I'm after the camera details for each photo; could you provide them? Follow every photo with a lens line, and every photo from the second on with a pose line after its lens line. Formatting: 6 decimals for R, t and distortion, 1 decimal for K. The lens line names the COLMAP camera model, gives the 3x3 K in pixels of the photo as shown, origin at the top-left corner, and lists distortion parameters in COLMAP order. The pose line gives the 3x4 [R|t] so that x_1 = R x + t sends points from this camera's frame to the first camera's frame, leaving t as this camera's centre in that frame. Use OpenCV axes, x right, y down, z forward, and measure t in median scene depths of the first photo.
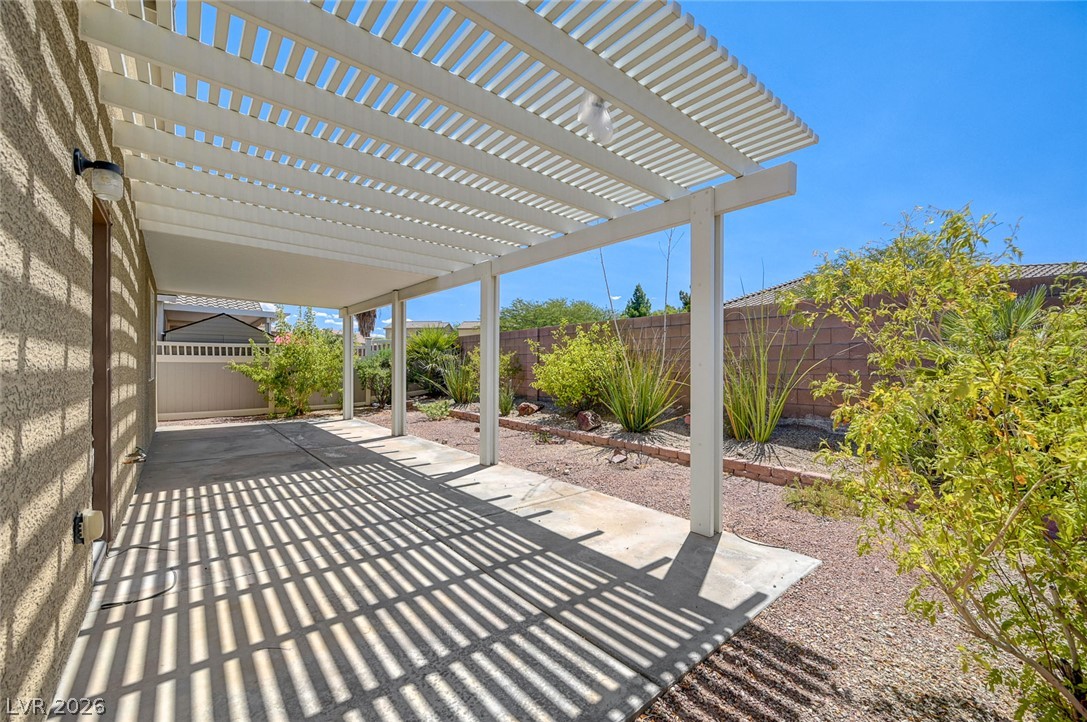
lens RADIAL K [[471.9, 0, 544.4], [0, 471.9, 367.9], [0, 0, 1]] dist [0.000149, 0.000041]
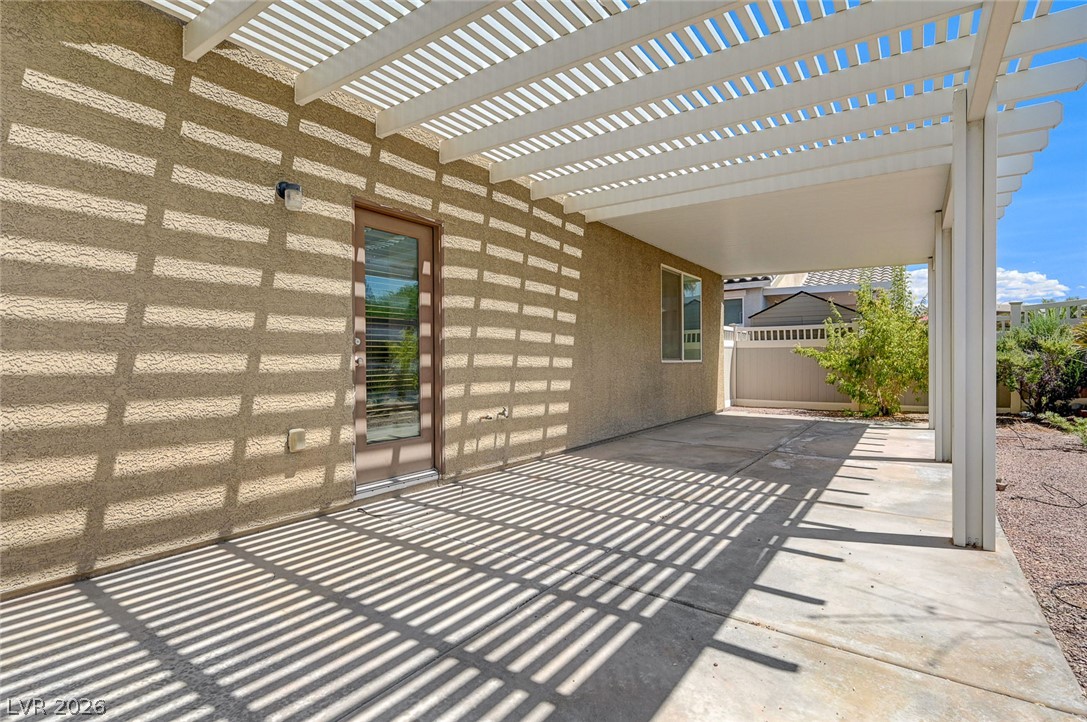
lens RADIAL K [[531.4, 0, 543.5], [0, 531.4, 361.0], [0, 0, 1]] dist [0.001904, 0.000134]
pose [[0.231382, -0.001801, -0.972861, 0.447714], [-0.007038, 0.999969, -0.003525, 0.054974], [0.972837, 0.007663, 0.231362, 0.775810]]
